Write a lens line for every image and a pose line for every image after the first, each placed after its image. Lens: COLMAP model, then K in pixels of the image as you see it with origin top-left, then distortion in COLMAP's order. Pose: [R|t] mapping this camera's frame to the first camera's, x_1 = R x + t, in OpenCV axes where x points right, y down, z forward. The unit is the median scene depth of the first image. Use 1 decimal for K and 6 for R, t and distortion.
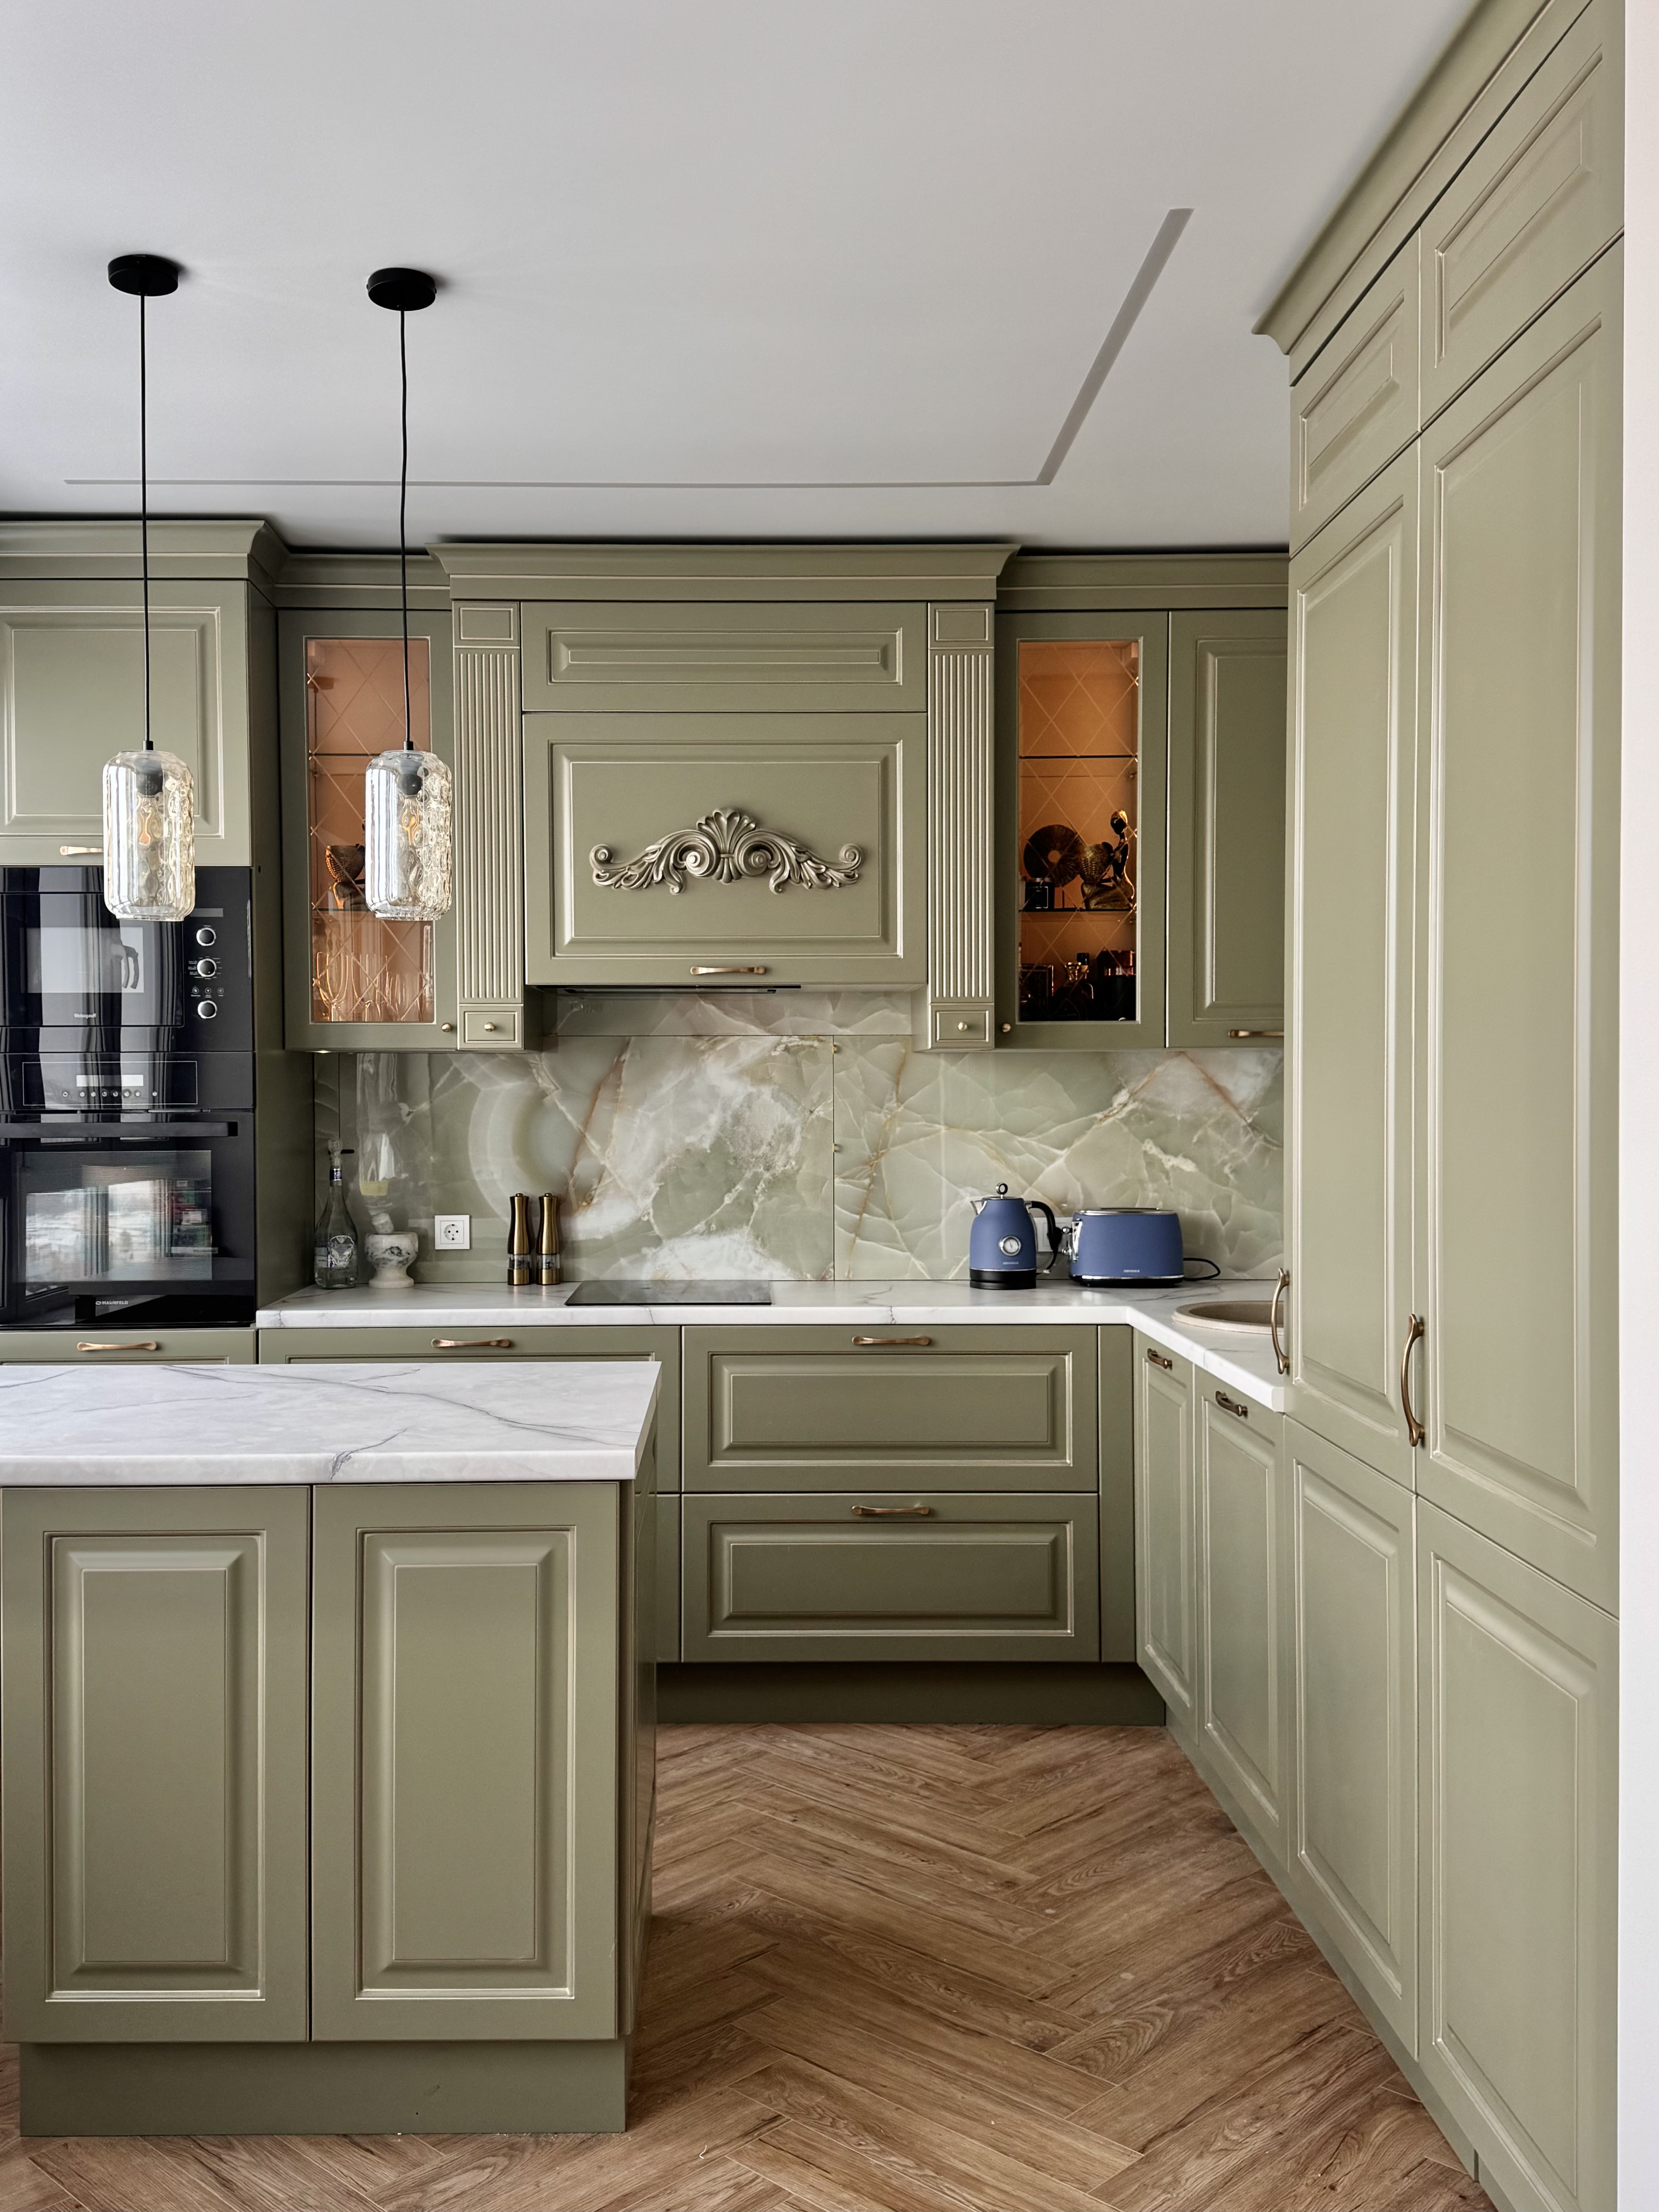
lens RADIAL K [[1962.3, 0, 746.9], [0, 1962.3, 1116.5], [0, 0, 1]] dist [0.096679, -0.002163]
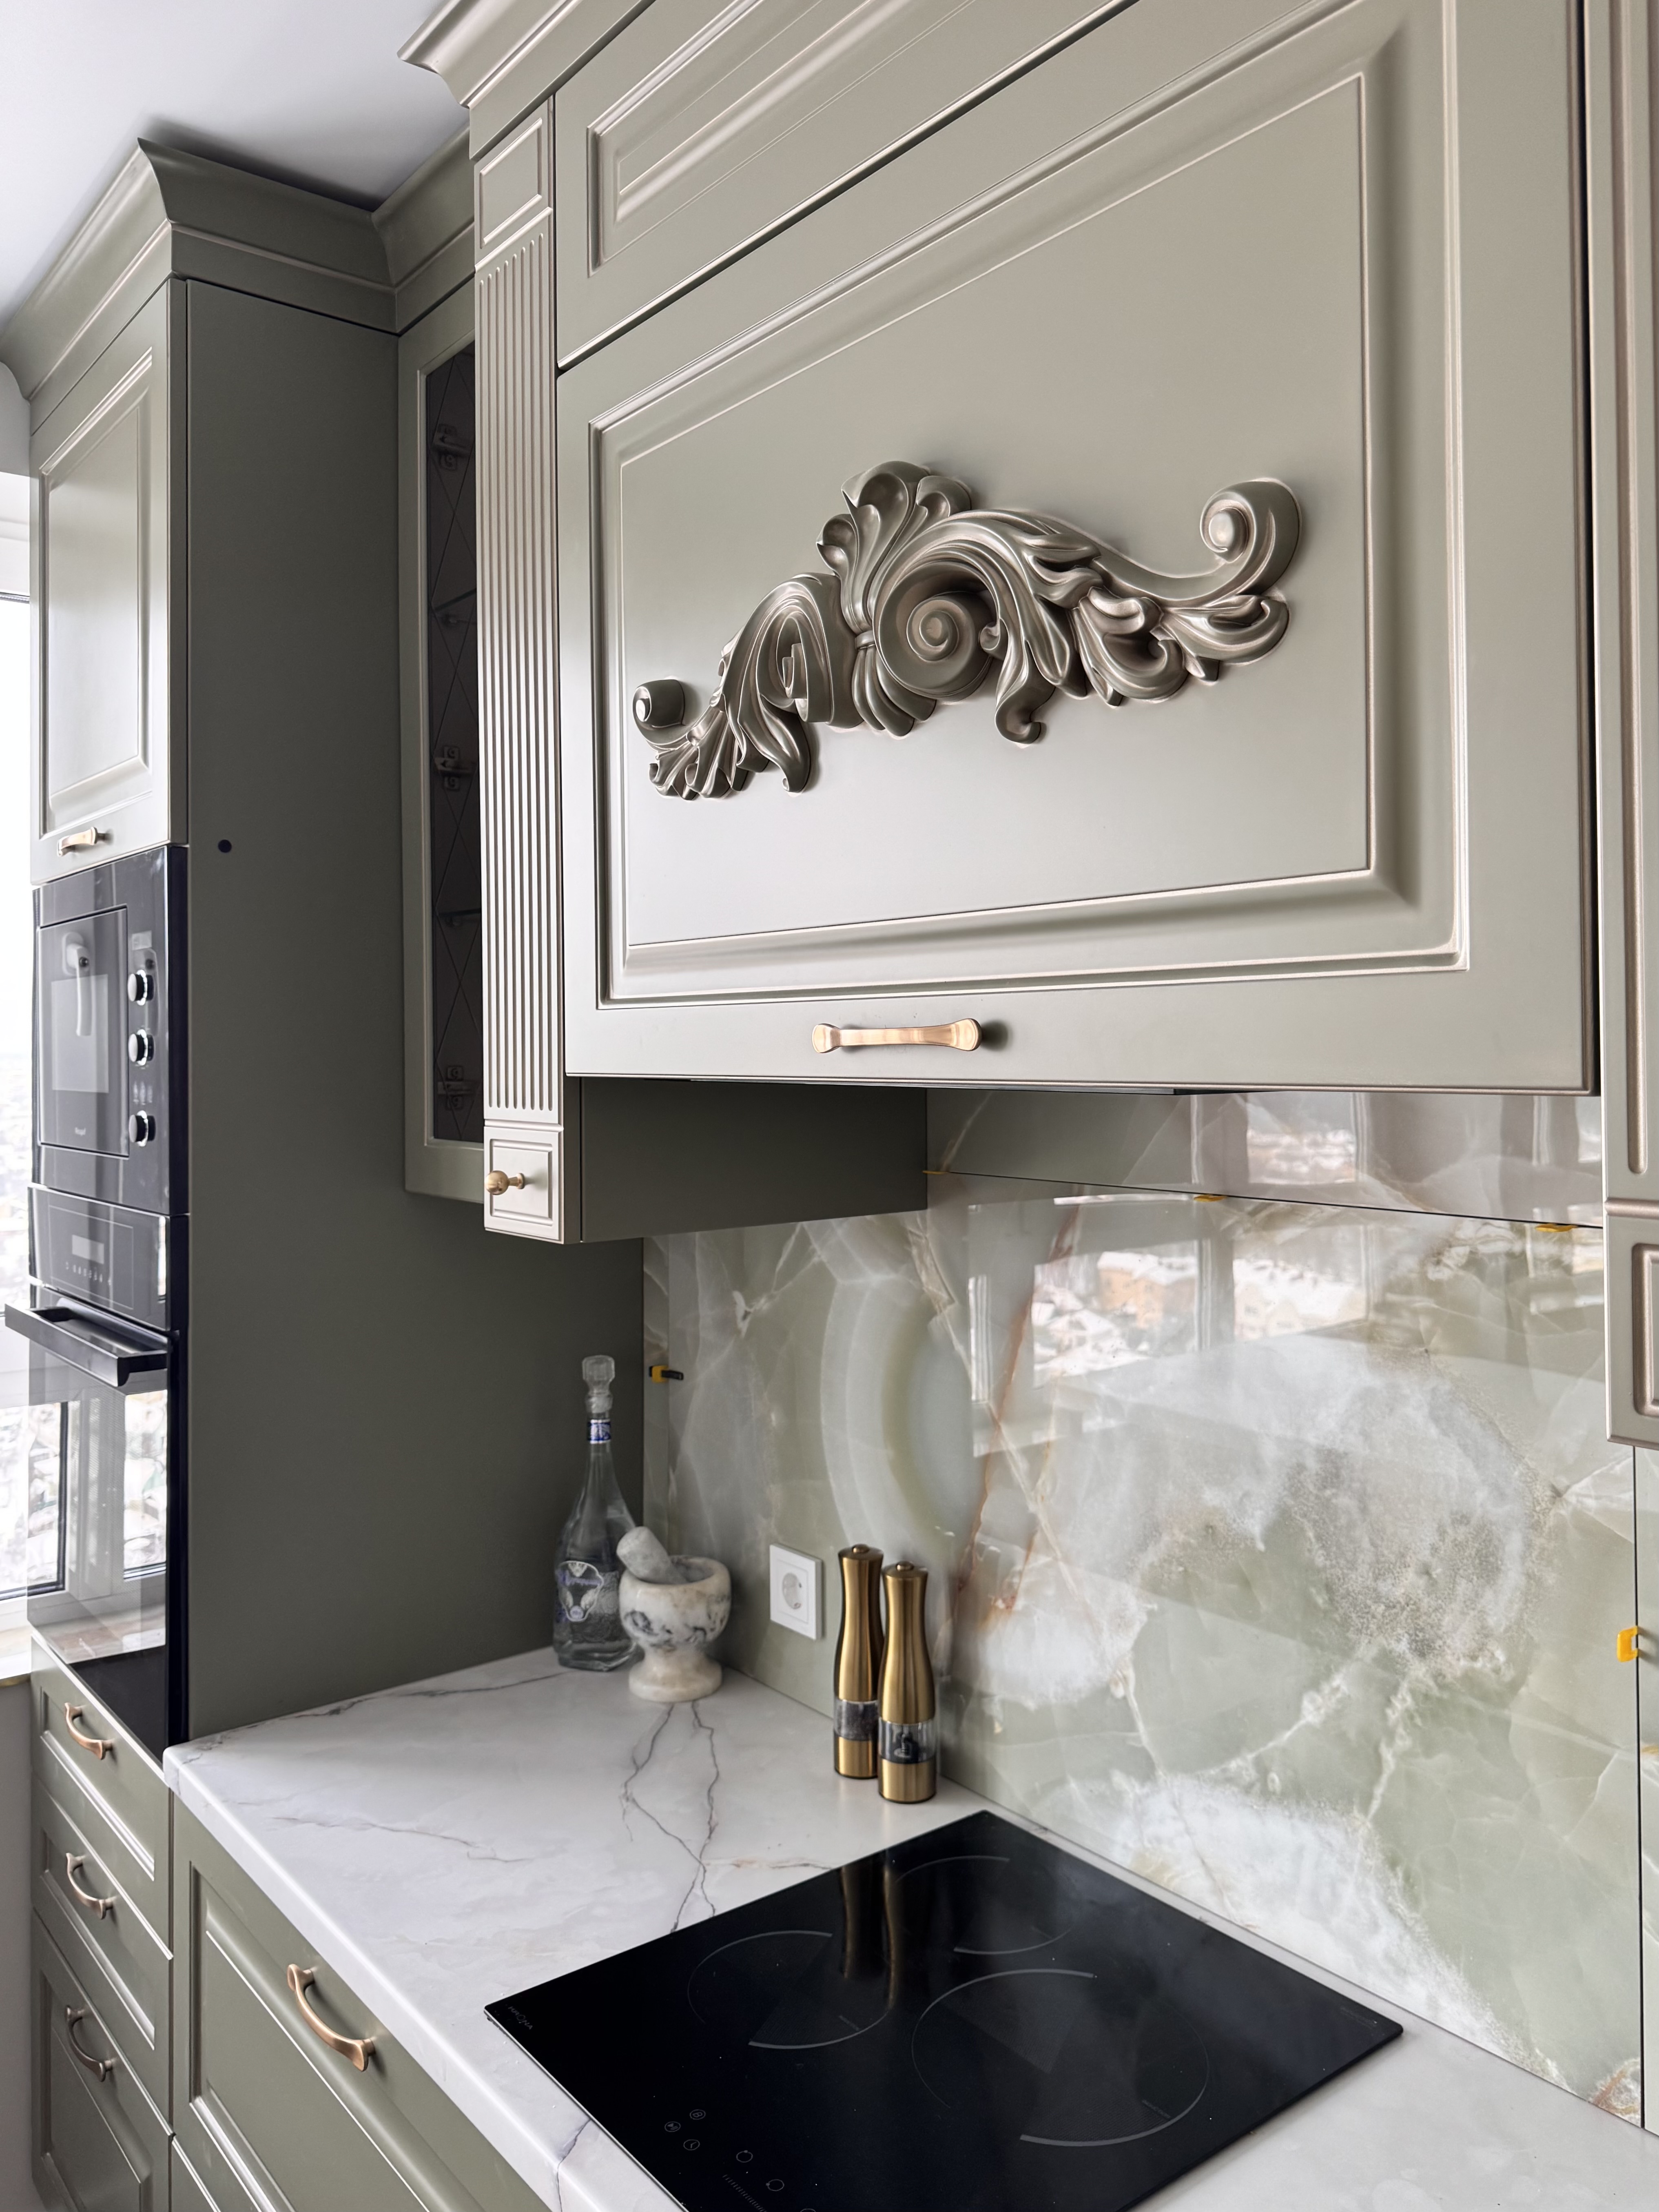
lens RADIAL K [[1665.5, 0, 842.8], [0, 1665.5, 1023.6], [0, 0, 1]] dist [0.077826, -0.119940]
pose [[0.618367, -0.008440, -0.785844, 0.168080], [-0.006830, 0.999847, -0.016113, -0.068522], [0.785860, 0.015331, 0.618214, 0.797527]]
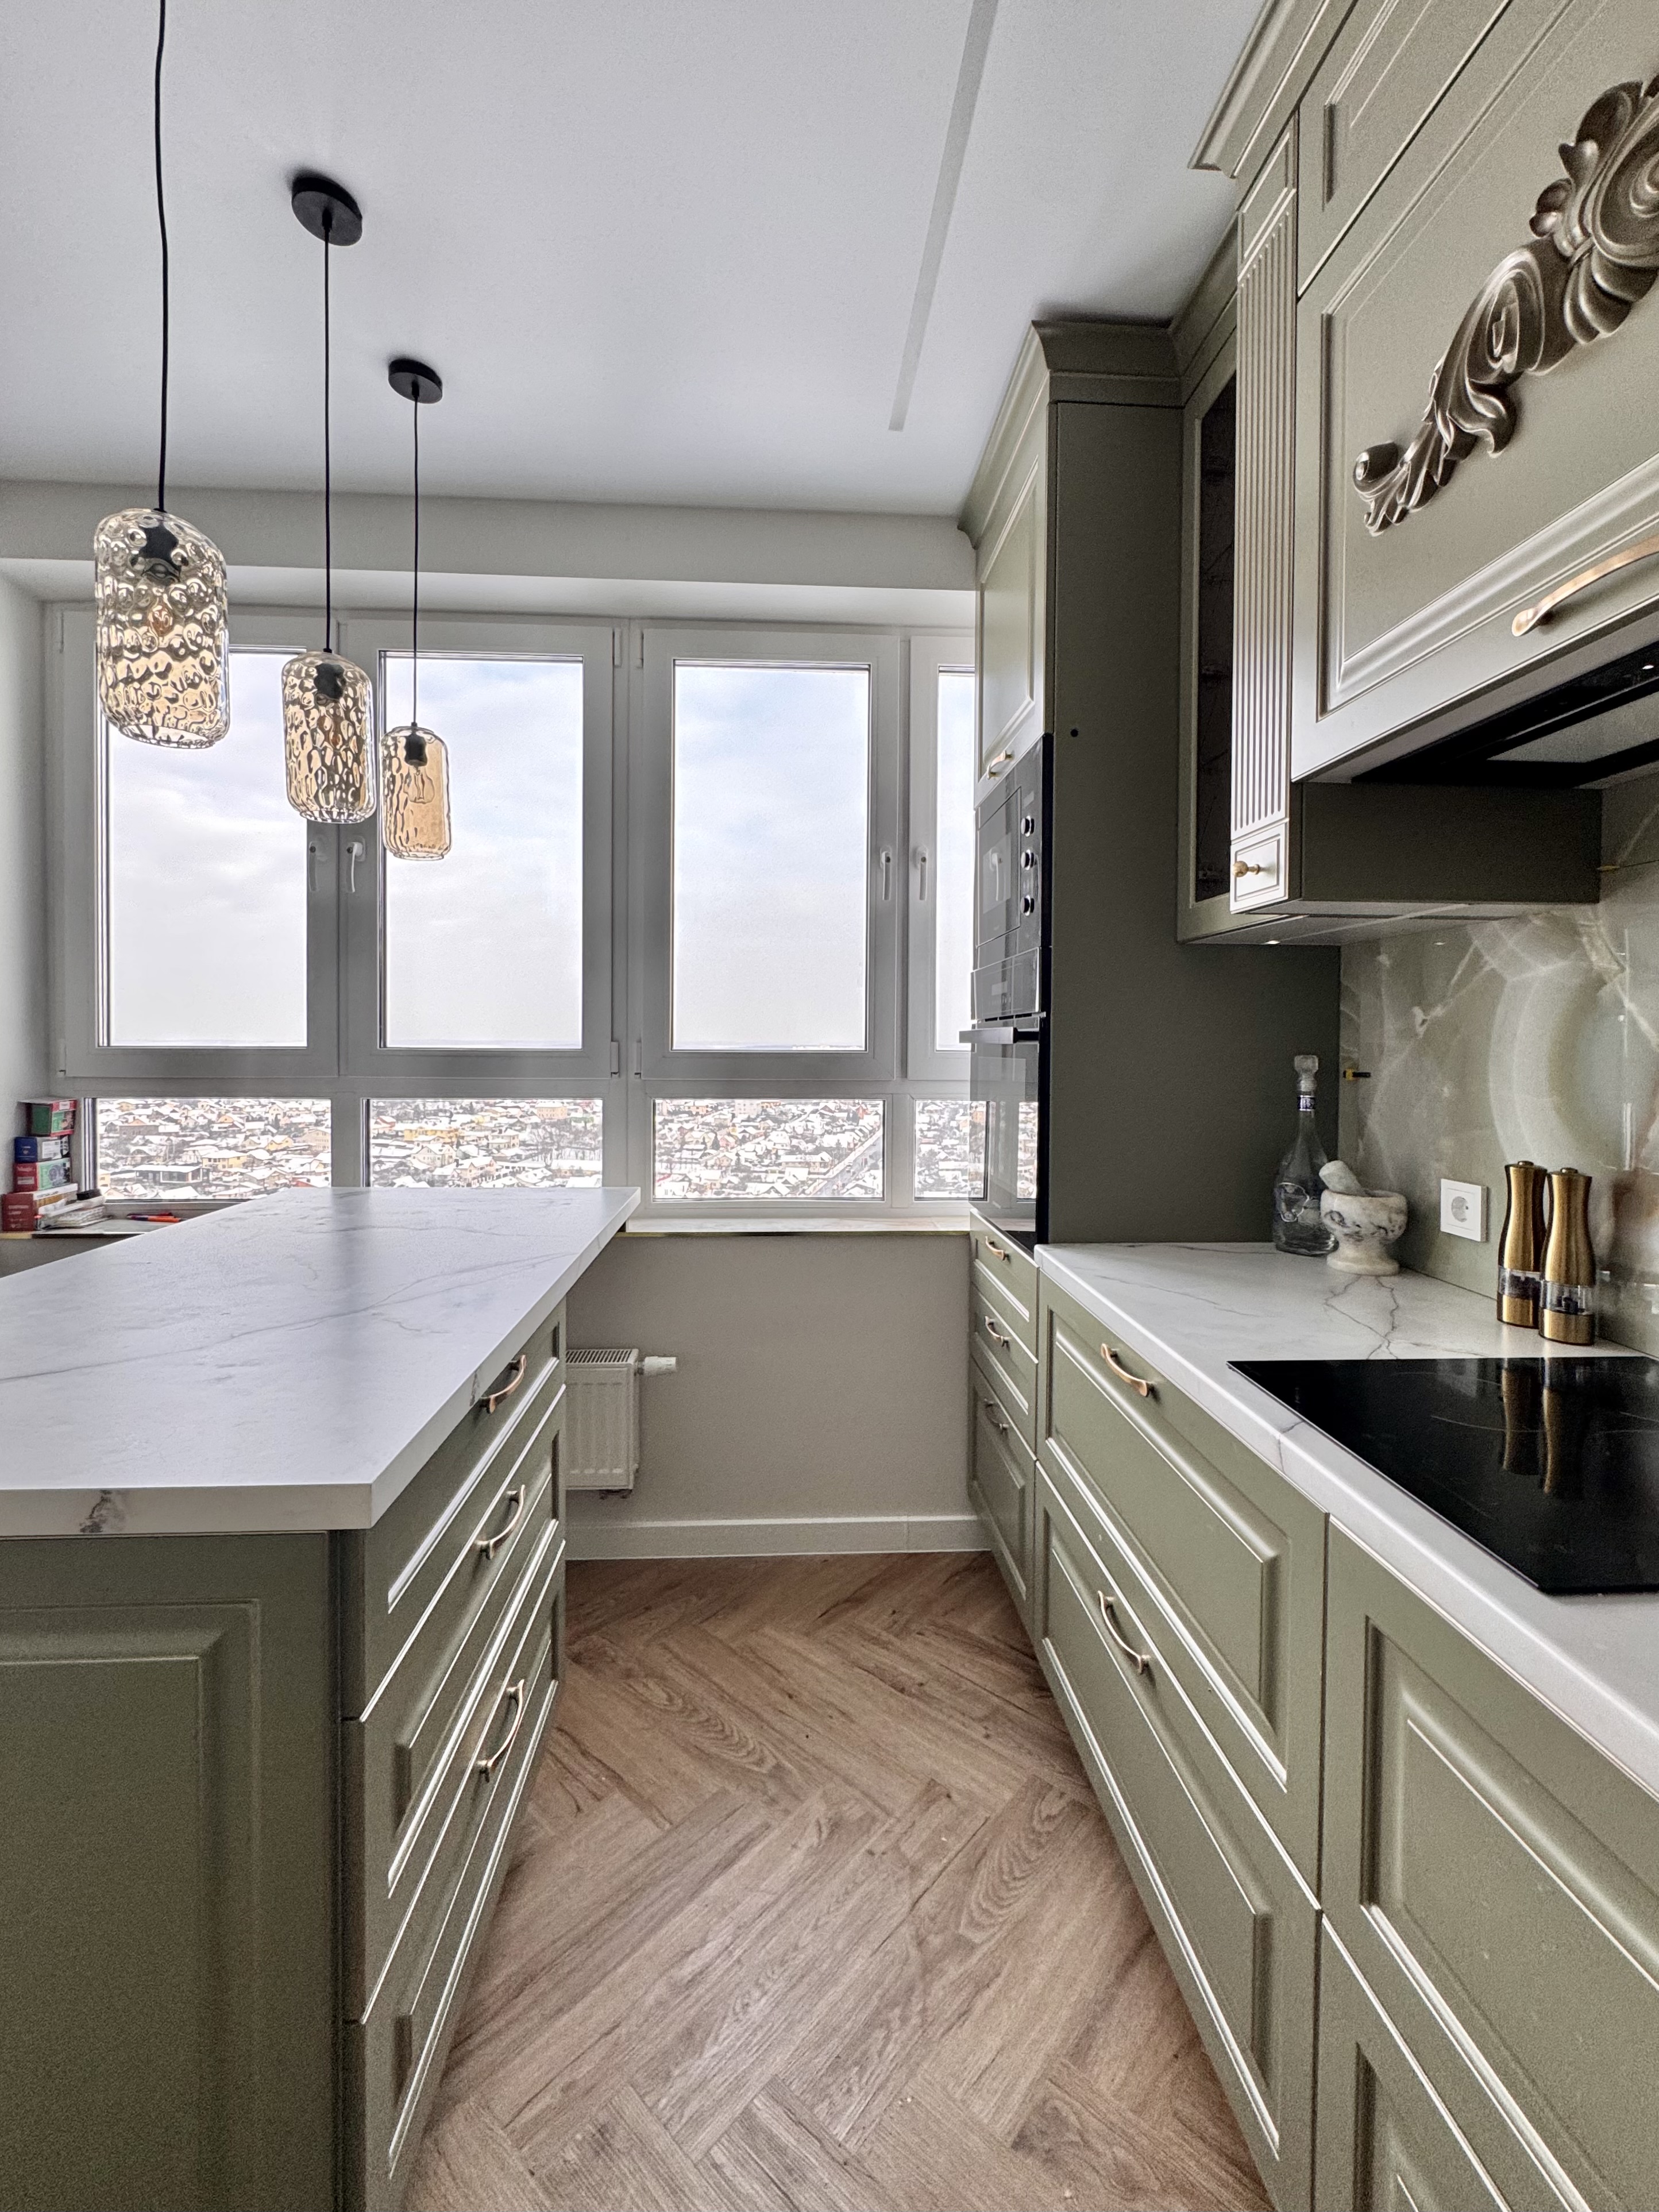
lens RADIAL K [[925.7, 0, 831.6], [0, 925.7, 1054.6], [0, 0, 1]] dist [0.000165, -0.000485]
pose [[0.055578, 0.018409, -0.998285, 0.139487], [-0.022272, 0.999604, 0.017194, 0.008801], [0.998206, 0.021279, 0.055966, 0.810697]]
